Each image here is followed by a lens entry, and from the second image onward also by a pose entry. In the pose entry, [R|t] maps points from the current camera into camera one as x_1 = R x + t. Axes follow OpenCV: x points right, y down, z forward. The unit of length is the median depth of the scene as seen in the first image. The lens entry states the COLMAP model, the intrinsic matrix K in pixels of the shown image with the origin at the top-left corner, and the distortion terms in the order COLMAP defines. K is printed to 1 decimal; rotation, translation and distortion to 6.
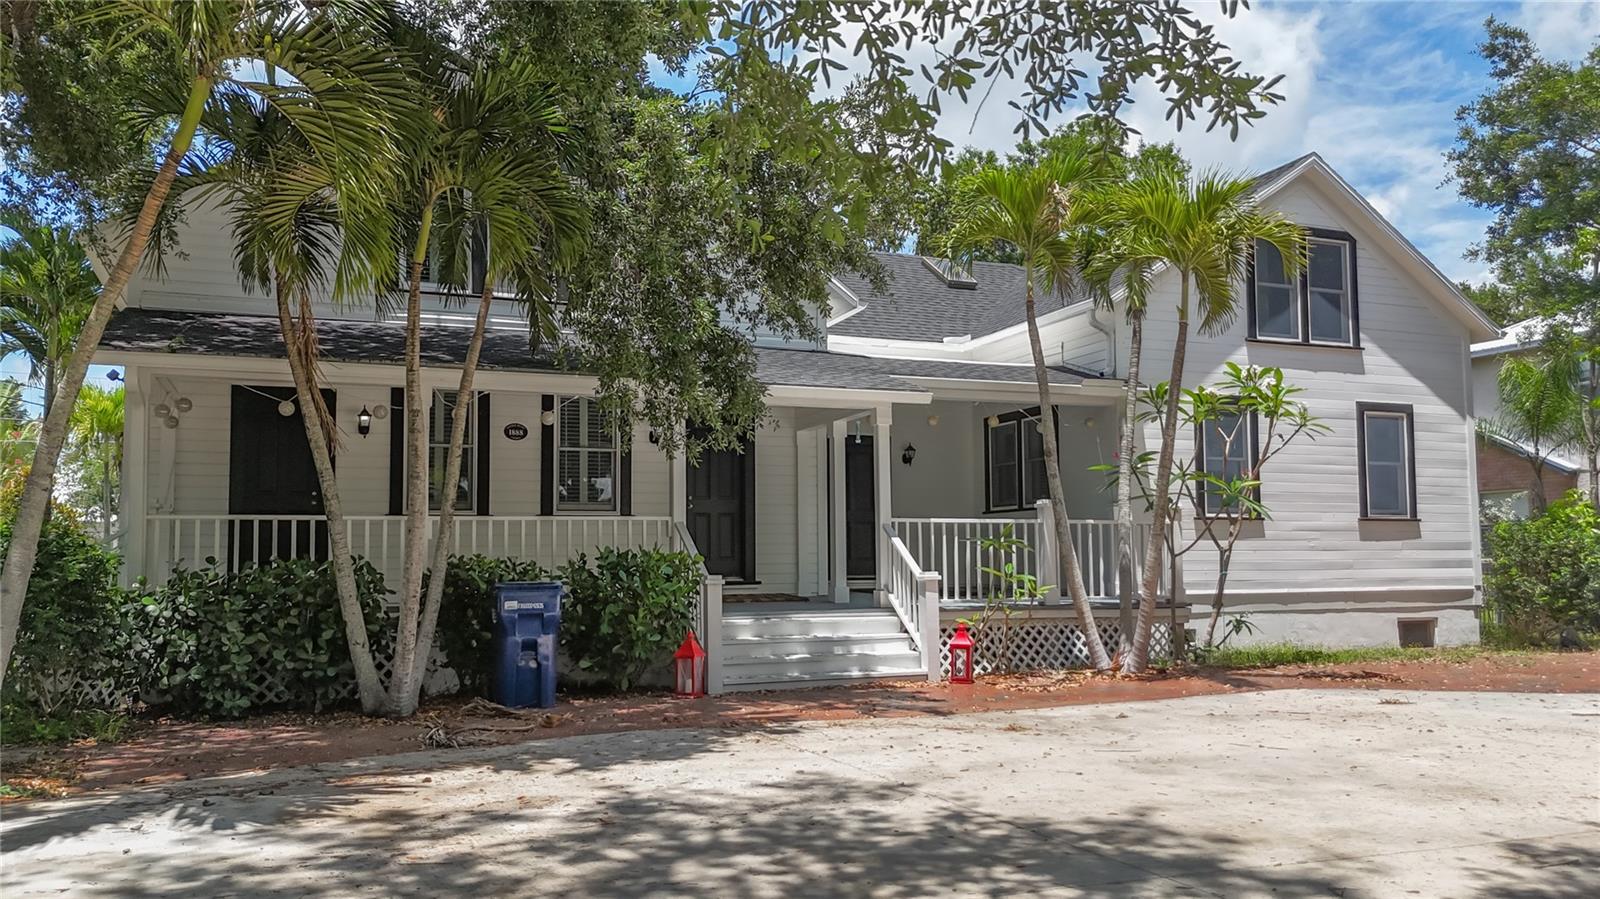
lens RADIAL K [[1188.0, 0, 802.1], [0, 1188.0, 462.4], [0, 0, 1]] dist [0.036656, -0.043211]
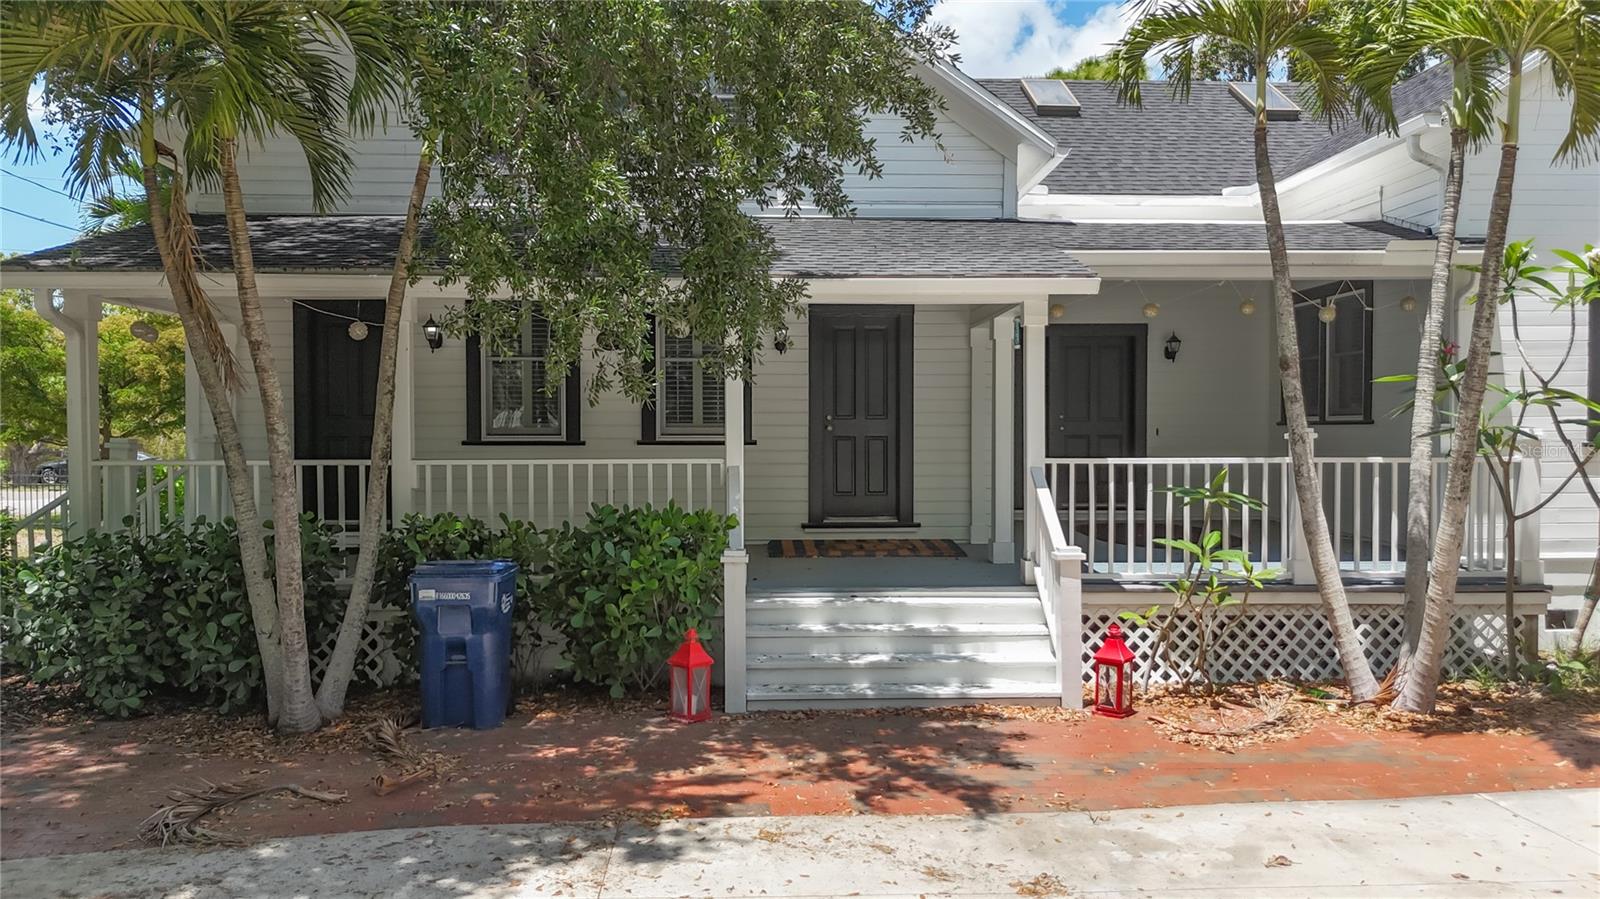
lens RADIAL K [[1188.0, 0, 793.6], [0, 1188.0, 441.5], [0, 0, 1]] dist [0.036656, -0.043211]
pose [[0.944649, 0.010452, -0.327915, 0.167100], [0.020104, 0.995770, 0.089653, -0.029575], [0.327465, -0.091283, 0.940444, 0.290324]]
